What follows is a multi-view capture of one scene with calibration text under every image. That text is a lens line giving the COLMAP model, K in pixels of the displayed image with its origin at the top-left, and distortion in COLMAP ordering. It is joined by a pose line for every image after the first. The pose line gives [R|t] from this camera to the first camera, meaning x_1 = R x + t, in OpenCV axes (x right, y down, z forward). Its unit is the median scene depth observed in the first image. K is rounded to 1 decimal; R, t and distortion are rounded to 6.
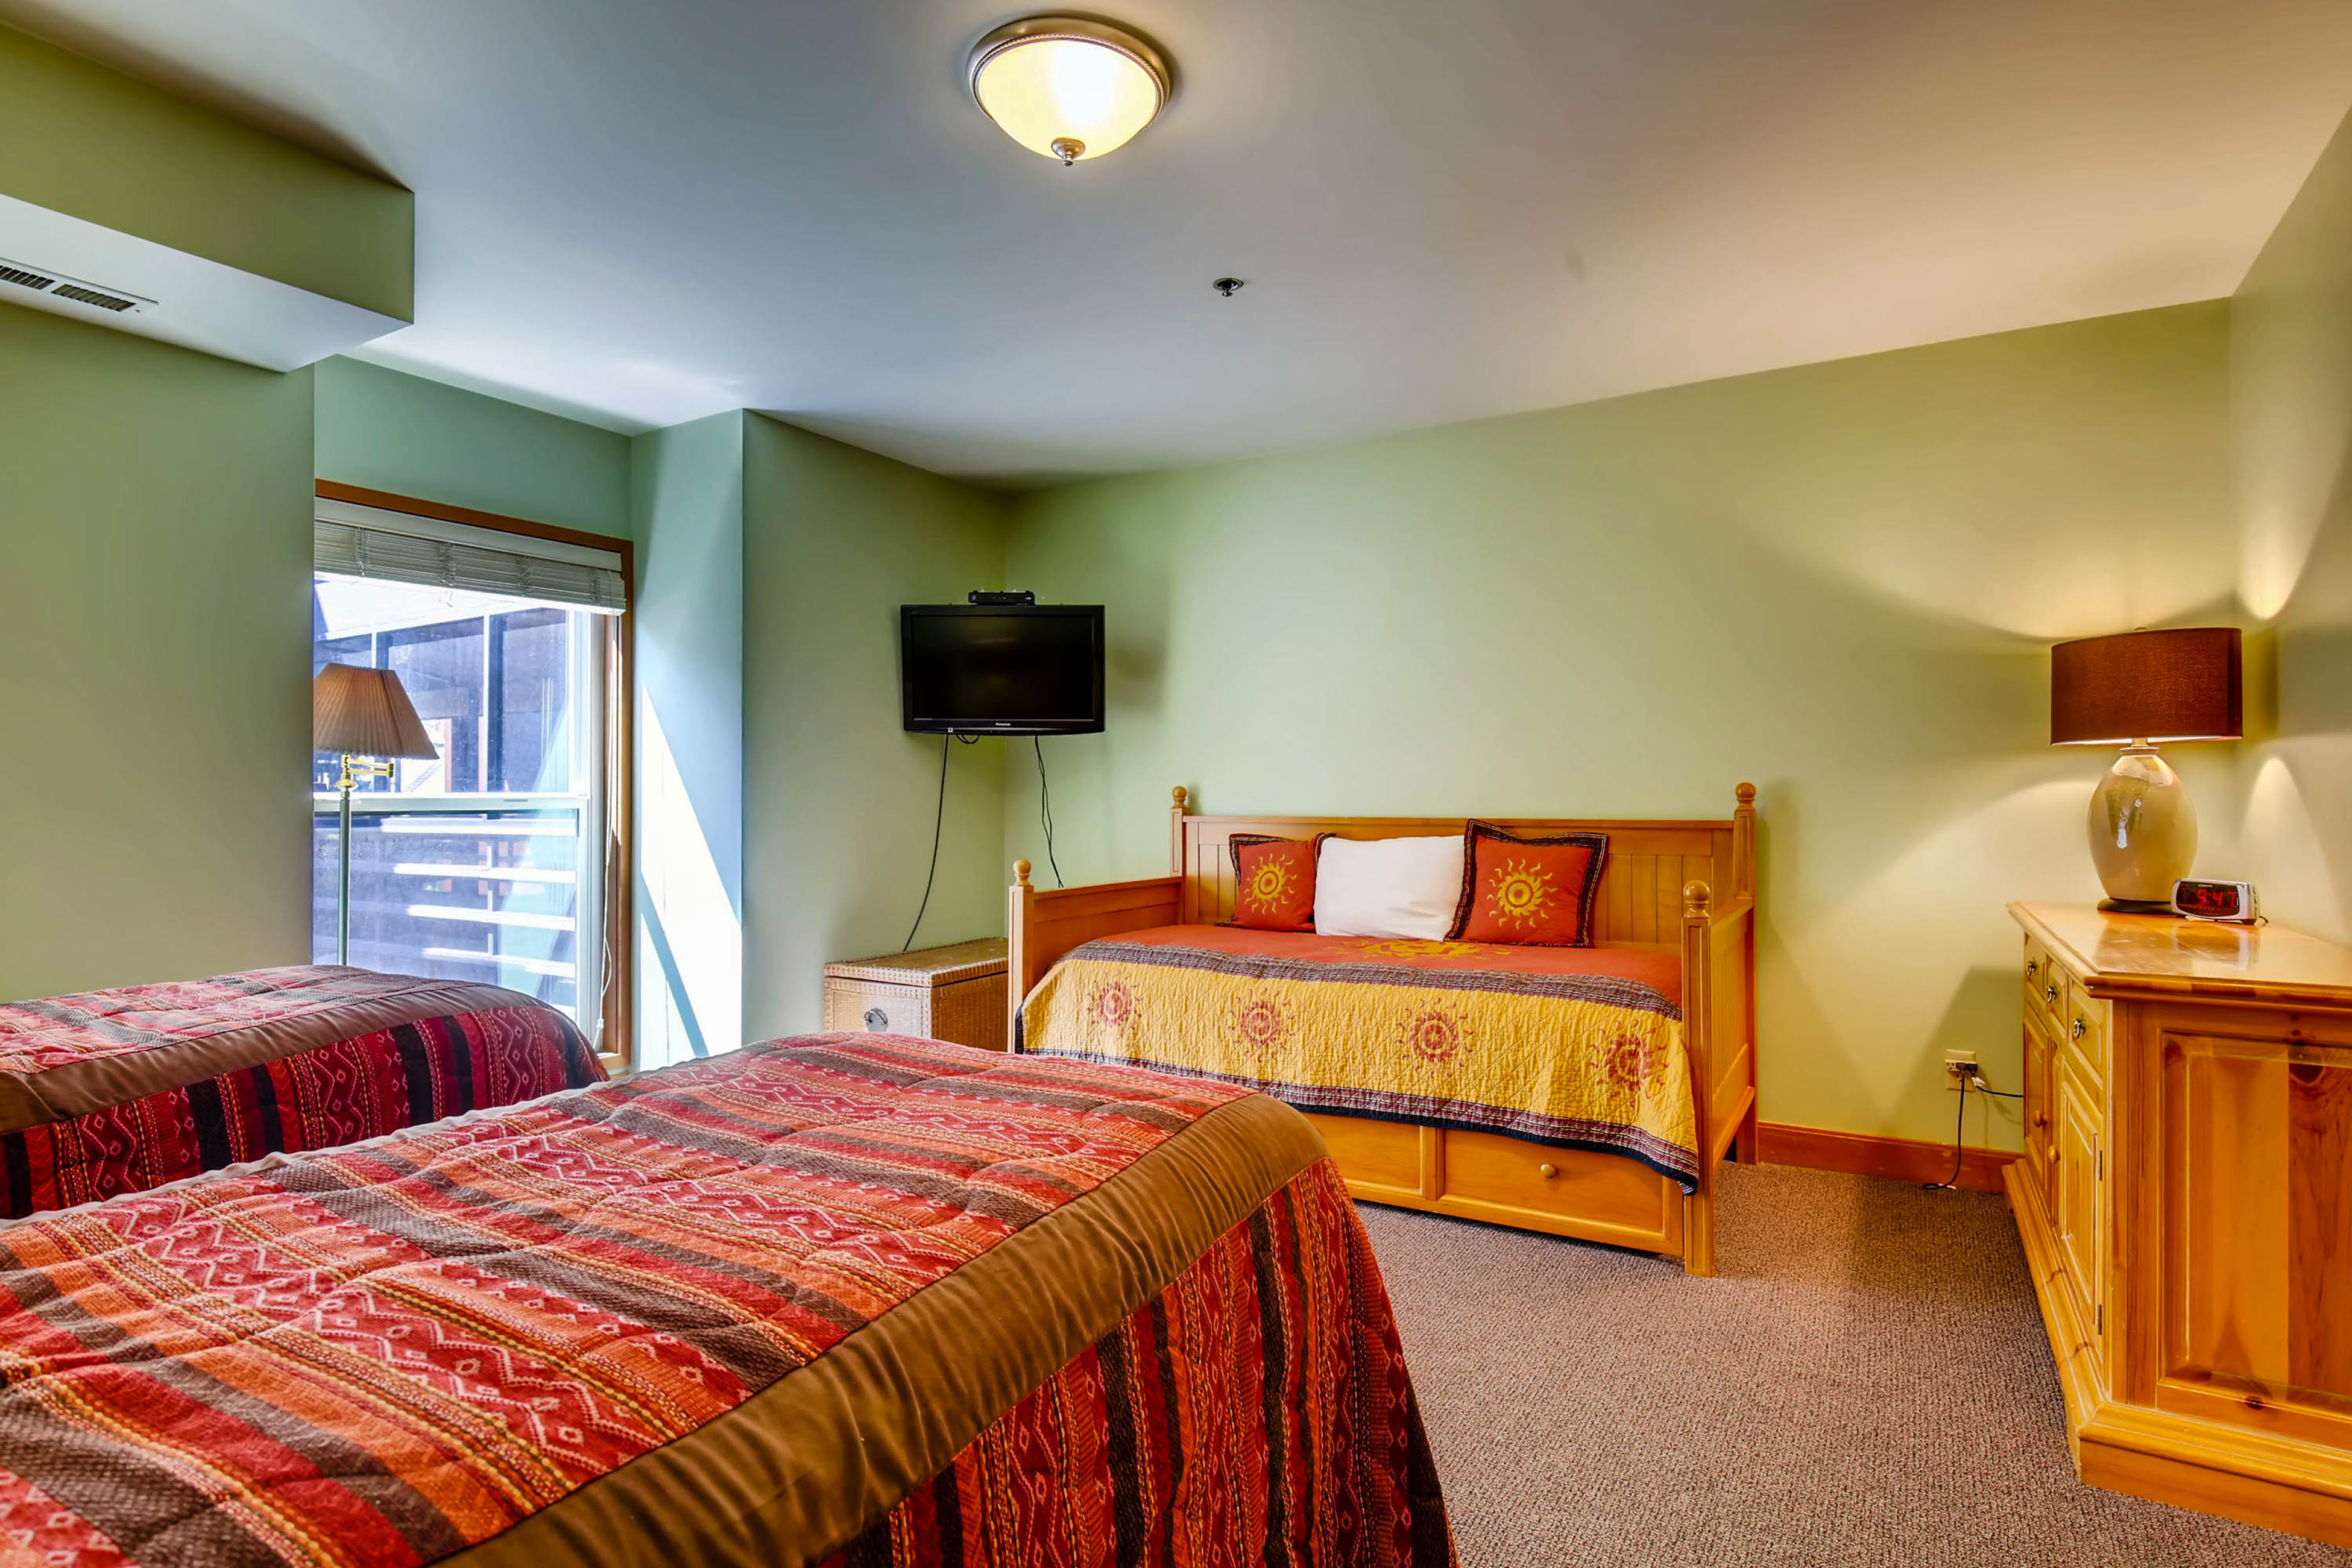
lens RADIAL K [[1247.5, 0, 1172.6], [0, 1247.5, 785.4], [0, 0, 1]] dist [0.021268, -0.001324]
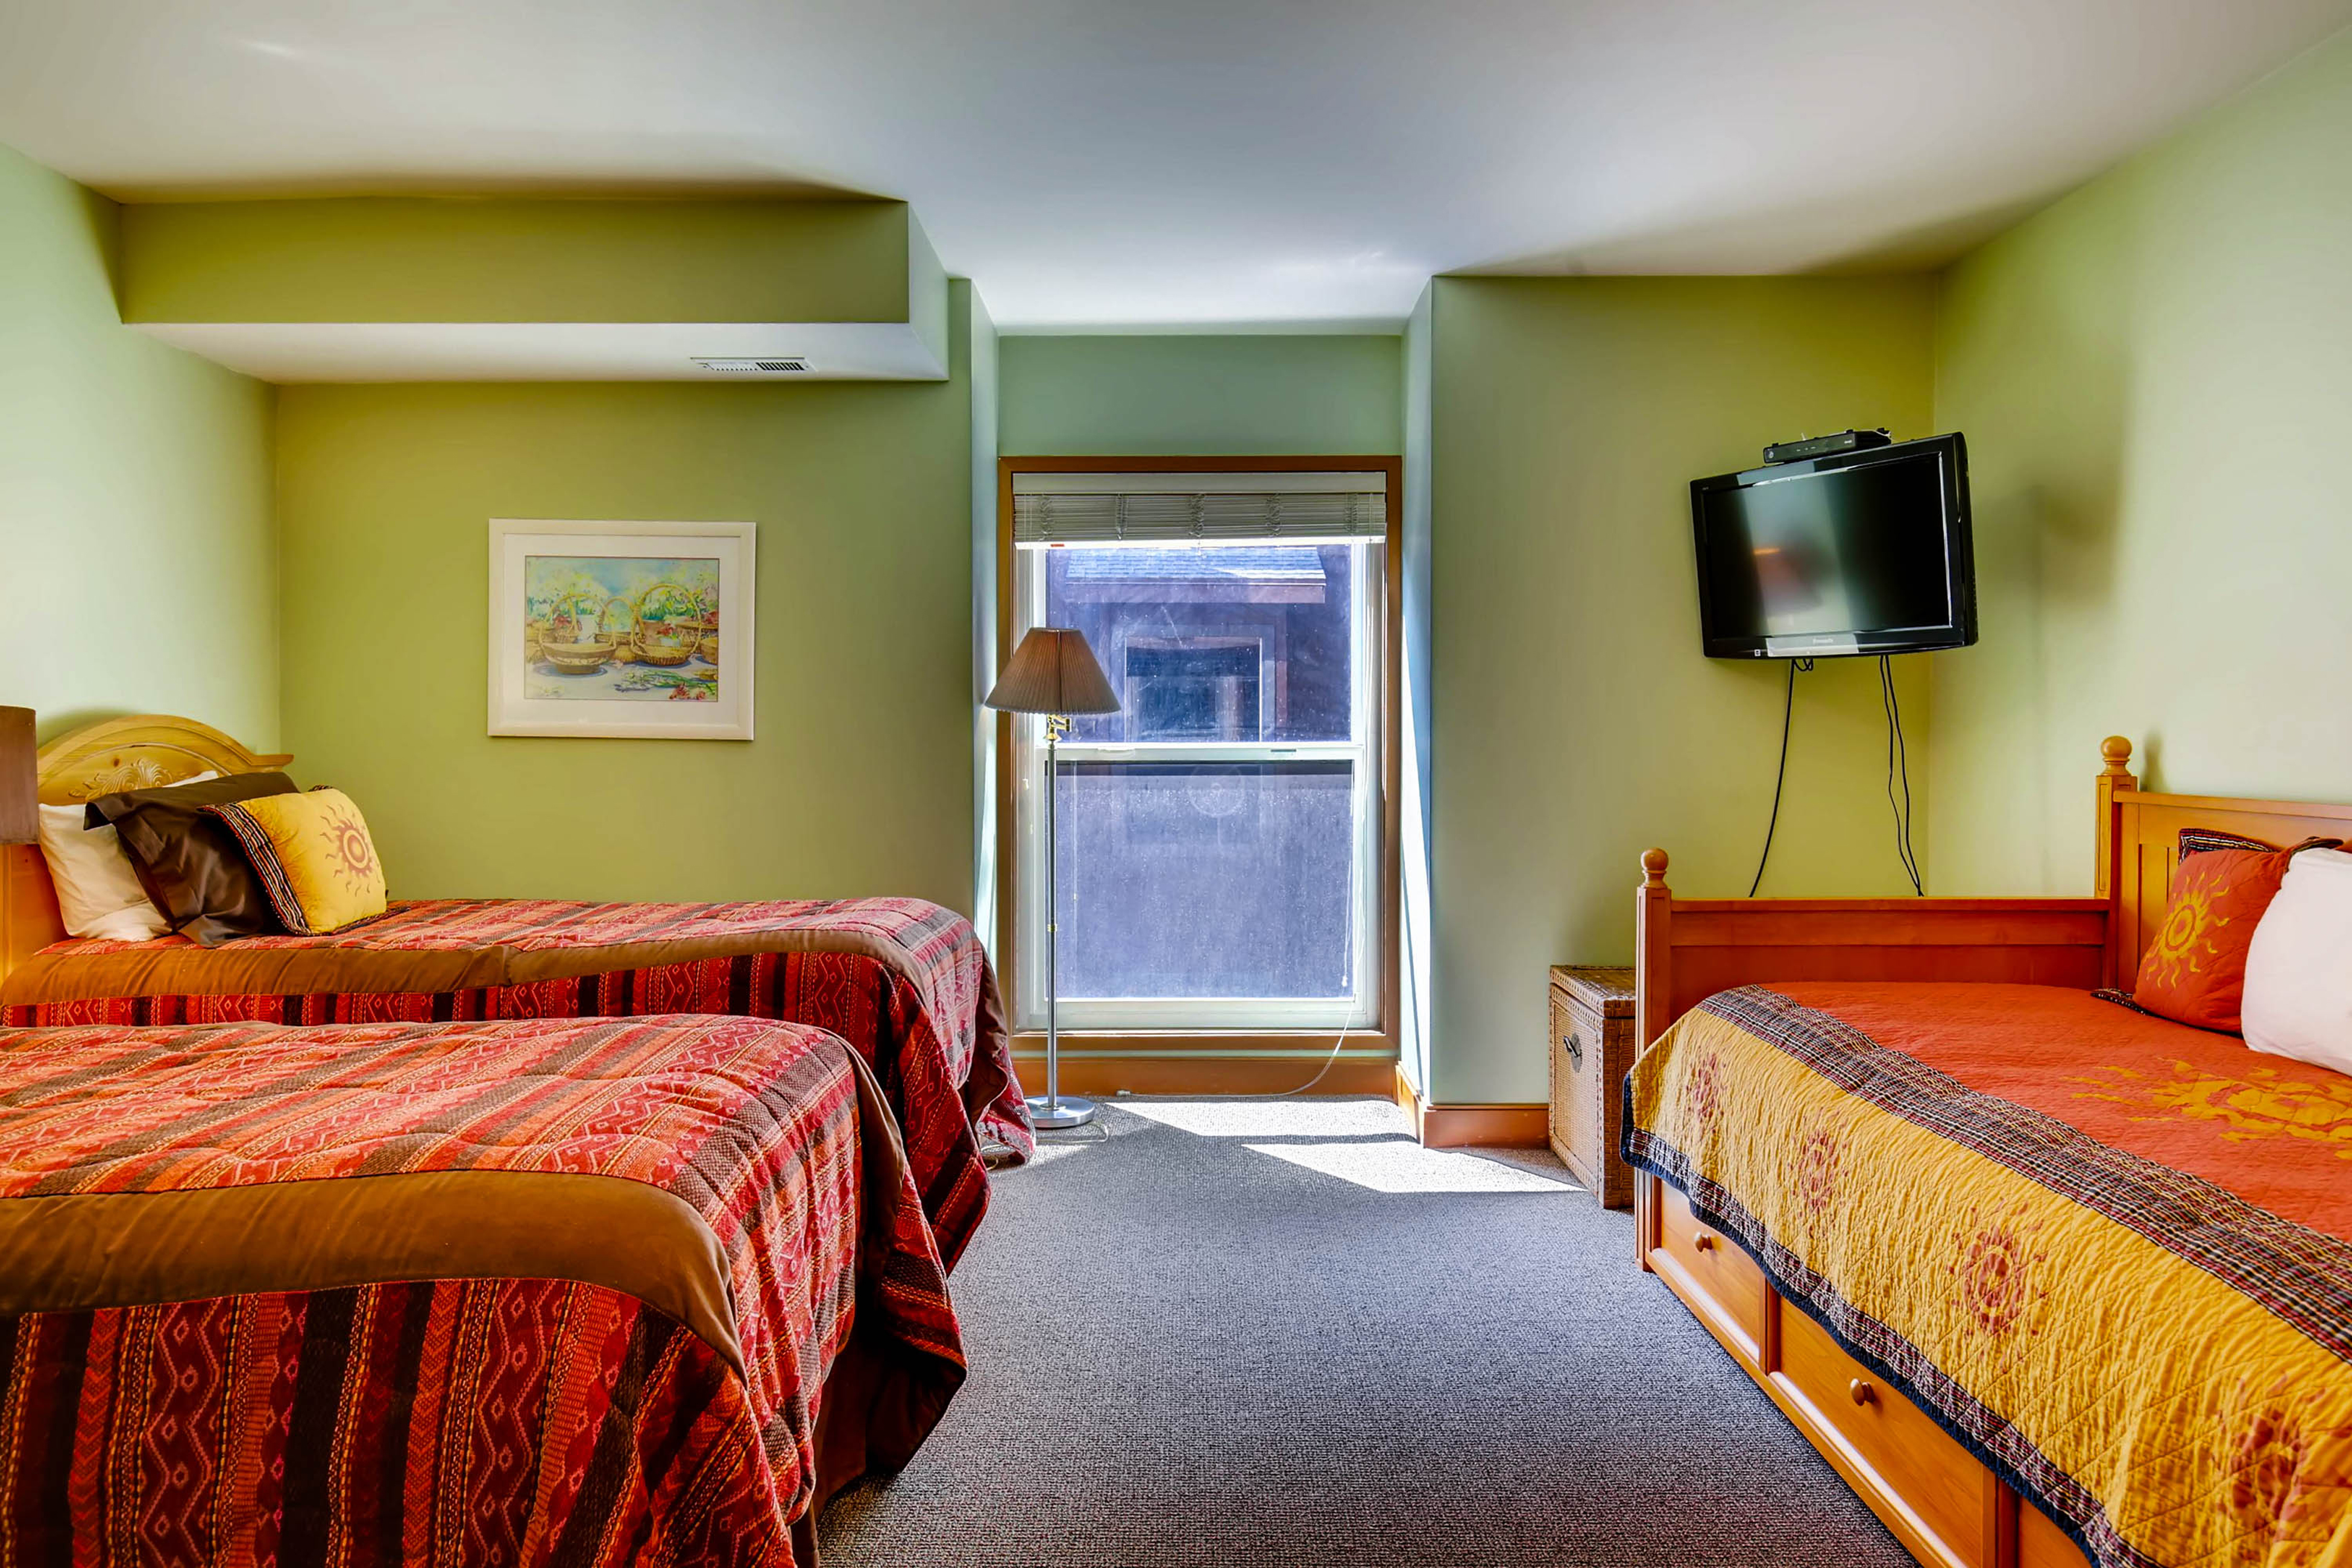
lens RADIAL K [[1498.0, 0, 1176.3], [0, 1498.0, 784.6], [0, 0, 1]] dist [0.012130, -0.001662]
pose [[0.512674, 0.029657, -0.858071, 0.437124], [0.008882, 0.999167, 0.039841, -0.009760], [0.858537, -0.028047, 0.511984, 0.366074]]
